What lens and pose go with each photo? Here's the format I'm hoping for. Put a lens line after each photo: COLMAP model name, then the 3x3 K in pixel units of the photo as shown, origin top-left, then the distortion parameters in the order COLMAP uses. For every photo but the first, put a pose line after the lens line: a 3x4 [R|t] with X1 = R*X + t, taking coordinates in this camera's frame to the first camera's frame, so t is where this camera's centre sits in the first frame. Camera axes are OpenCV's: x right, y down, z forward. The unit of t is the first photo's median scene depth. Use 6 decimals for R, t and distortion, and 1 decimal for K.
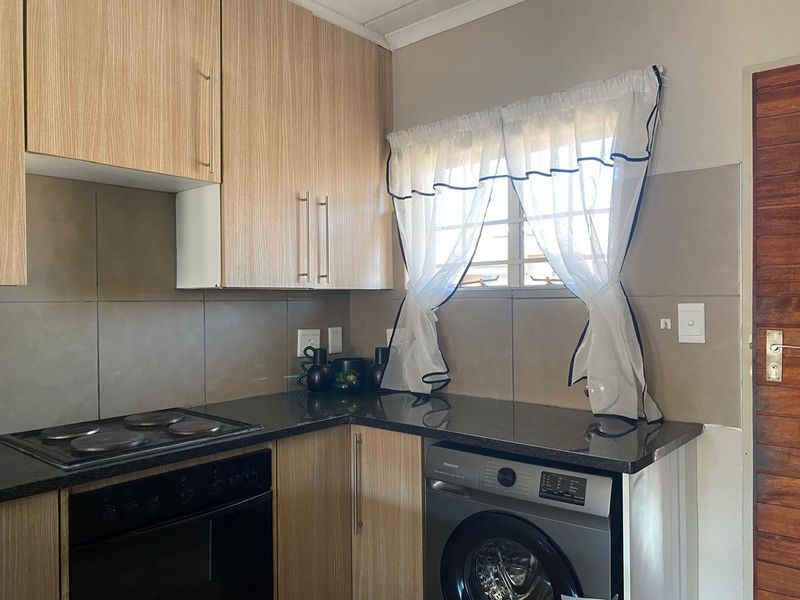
lens RADIAL K [[611.2, 0, 399.3], [0, 611.2, 302.6], [0, 0, 1]] dist [0.044317, -0.055930]
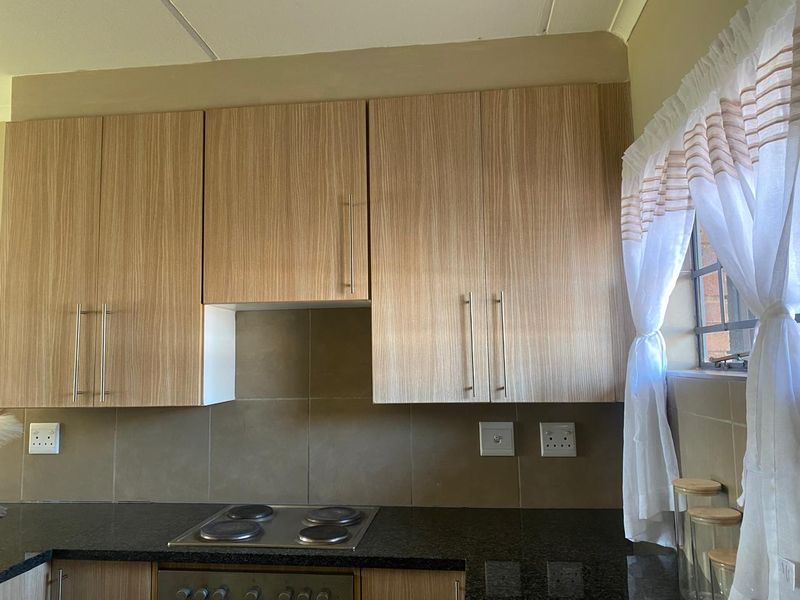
lens RADIAL K [[603.0, 0, 402.9], [0, 603.0, 306.0], [0, 0, 1]] dist [0.045295, -0.058011]
pose [[0.560292, -0.100103, -0.822224, 0.551013], [0.011562, 0.993519, -0.113079, -0.070130], [0.828215, 0.053851, 0.557818, 0.471853]]
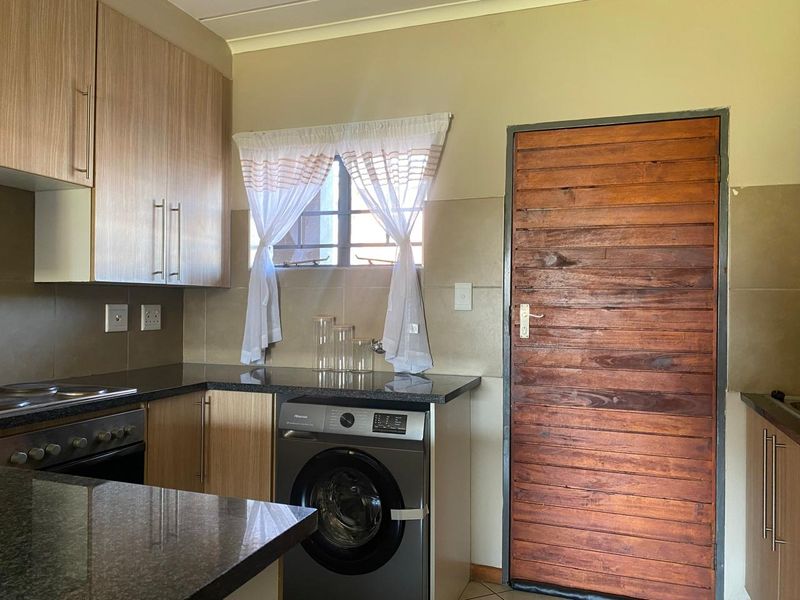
lens RADIAL K [[603.0, 0, 398.3], [0, 603.0, 299.9], [0, 0, 1]] dist [0.045295, -0.058011]
pose [[0.932056, 0.005796, 0.362269, -0.163251], [0.000954, 0.999829, -0.018451, 0.030543], [-0.362314, 0.017543, 0.931891, -0.231693]]
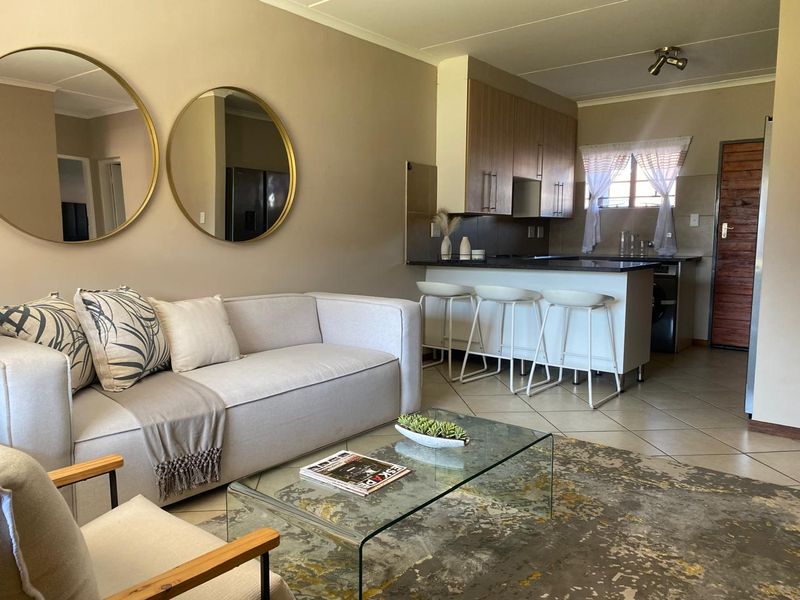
lens RADIAL K [[603.0, 0, 398.4], [0, 603.0, 303.0], [0, 0, 1]] dist [0.045295, -0.058011]
pose [[0.999268, -0.009429, 0.037078, -1.062501], [0.005715, 0.995067, 0.099040, 0.095699], [-0.037829, -0.098755, 0.994392, -1.899719]]
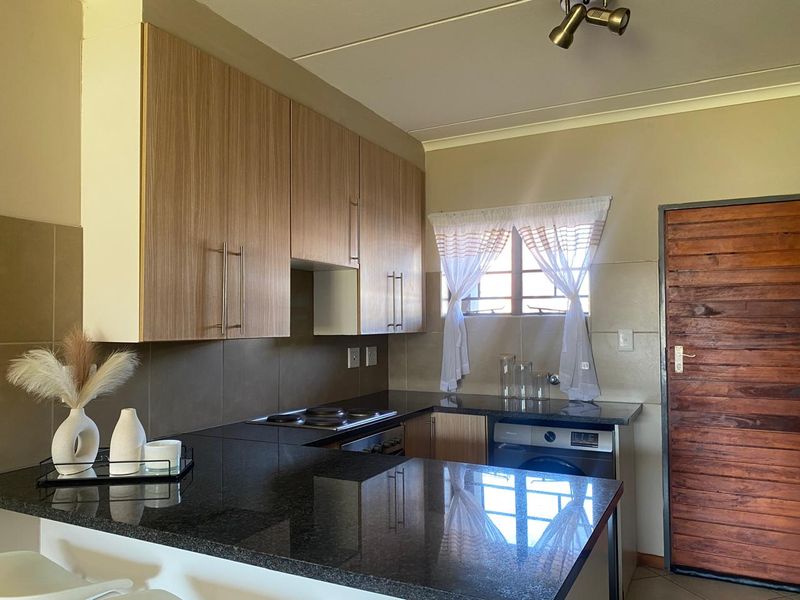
lens RADIAL K [[603.0, 0, 399.2], [0, 603.0, 302.4], [0, 0, 1]] dist [0.045295, -0.058011]
pose [[0.971292, -0.004295, 0.237851, -0.541899], [0.015316, 0.998892, -0.044505, -0.035744], [-0.237396, 0.046870, 0.970282, -0.525084]]
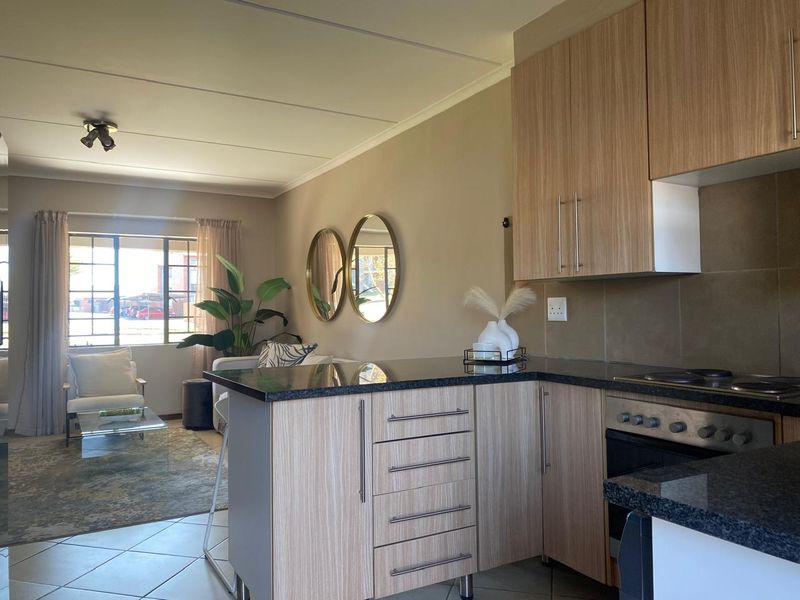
lens RADIAL K [[603.0, 0, 398.1], [0, 603.0, 297.1], [0, 0, 1]] dist [0.045295, -0.058011]
pose [[-0.322584, -0.025233, -0.946205, 0.731694], [-0.001588, 0.999658, -0.026117, 0.053350], [0.946540, -0.006923, -0.322513, 0.679351]]
